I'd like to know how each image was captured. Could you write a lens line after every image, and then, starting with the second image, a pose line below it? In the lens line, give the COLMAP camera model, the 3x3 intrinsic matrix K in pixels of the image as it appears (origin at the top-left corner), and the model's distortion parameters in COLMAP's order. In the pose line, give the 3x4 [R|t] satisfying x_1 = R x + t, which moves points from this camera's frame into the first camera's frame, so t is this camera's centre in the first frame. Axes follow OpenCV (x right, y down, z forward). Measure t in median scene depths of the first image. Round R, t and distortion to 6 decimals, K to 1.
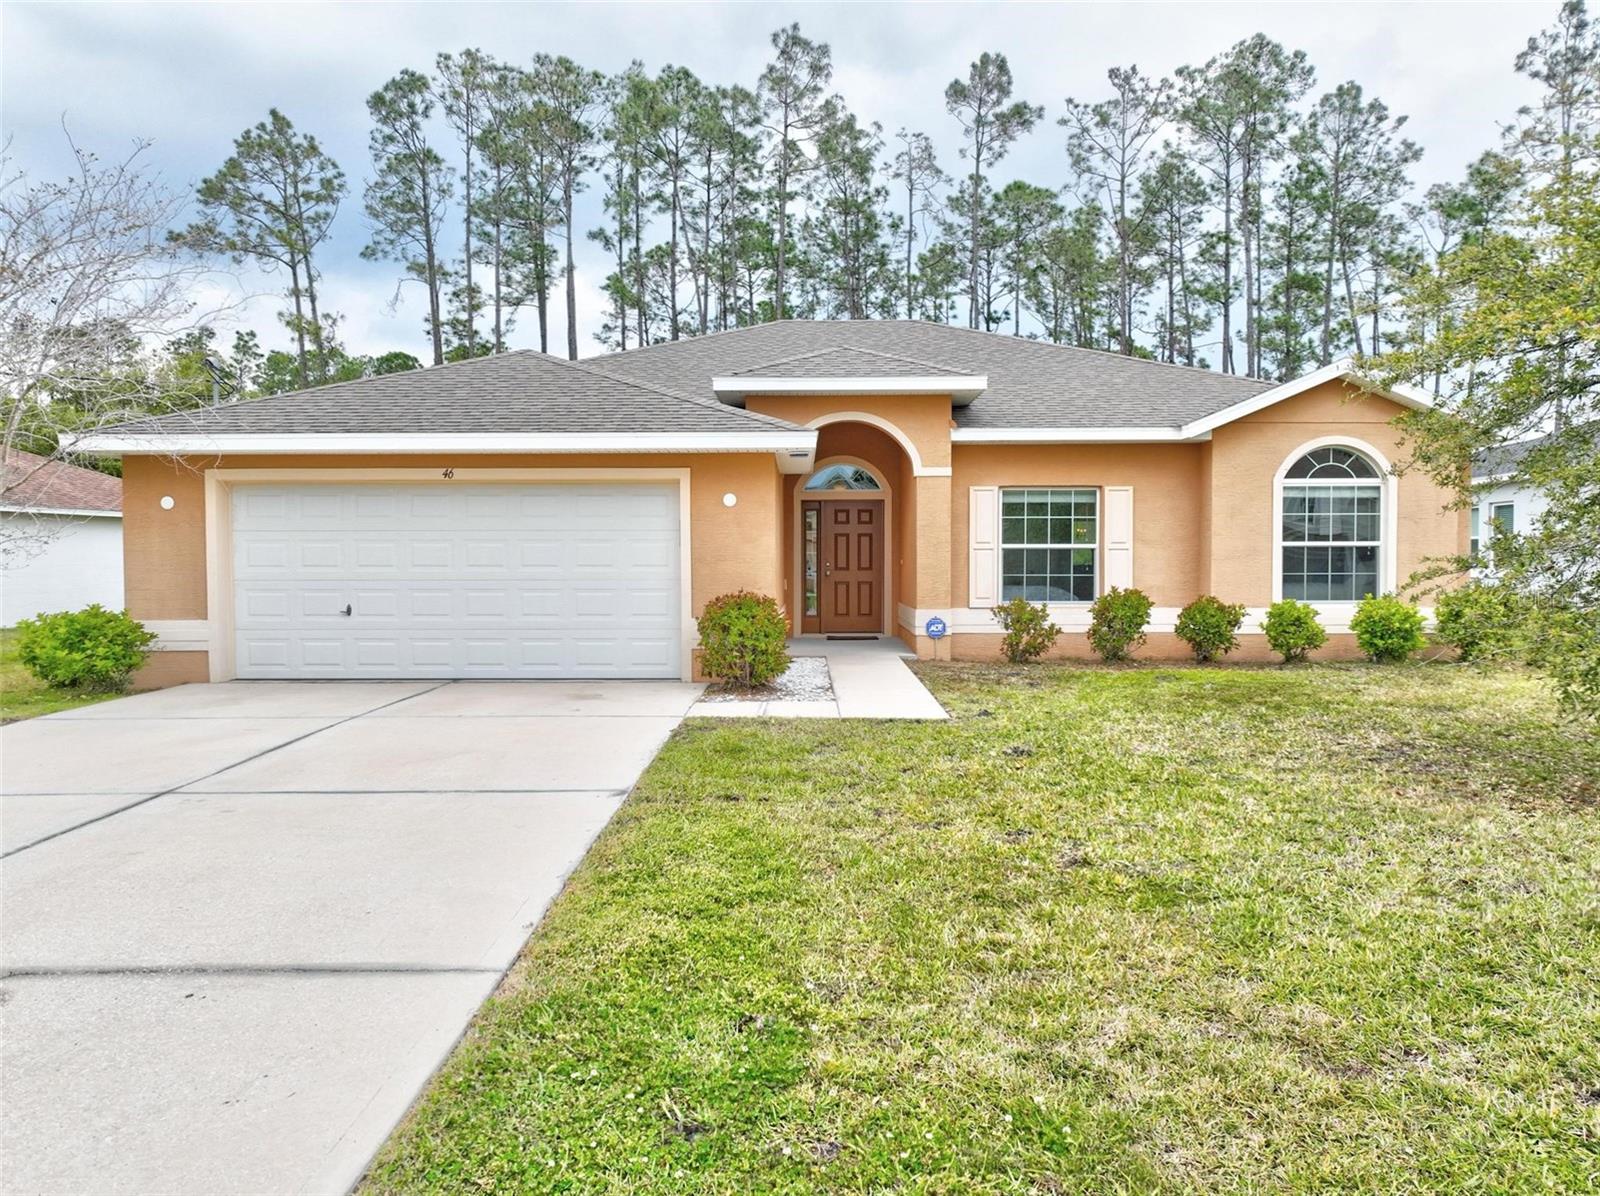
lens RADIAL K [[1130.3, 0, 803.0], [0, 1130.3, 598.7], [0, 0, 1]] dist [0.005267, 0.010802]
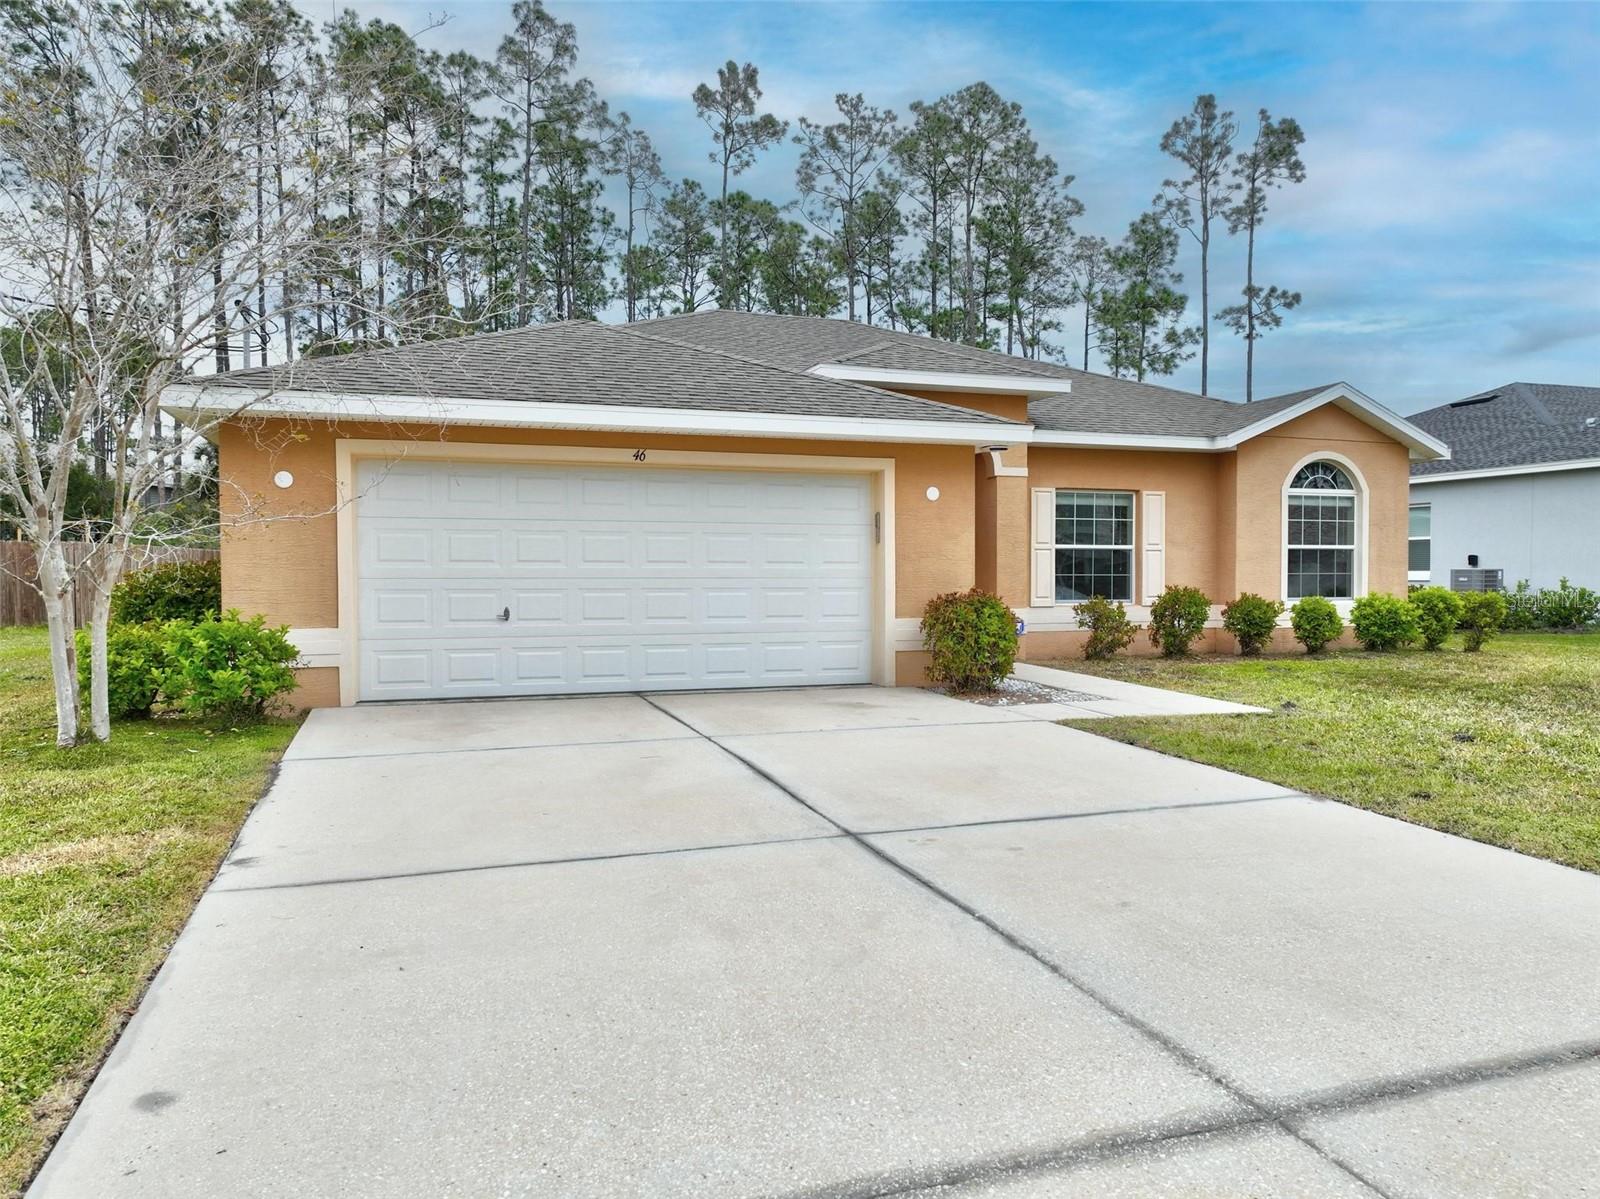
lens RADIAL K [[1130.3, 0, 803.0], [0, 1130.3, 600.2], [0, 0, 1]] dist [0.005267, 0.010802]
pose [[0.939706, -0.007208, 0.341909, -0.126633], [0.008872, 0.999955, -0.003303, 0.001134], [-0.341870, 0.006137, 0.939727, 0.036955]]
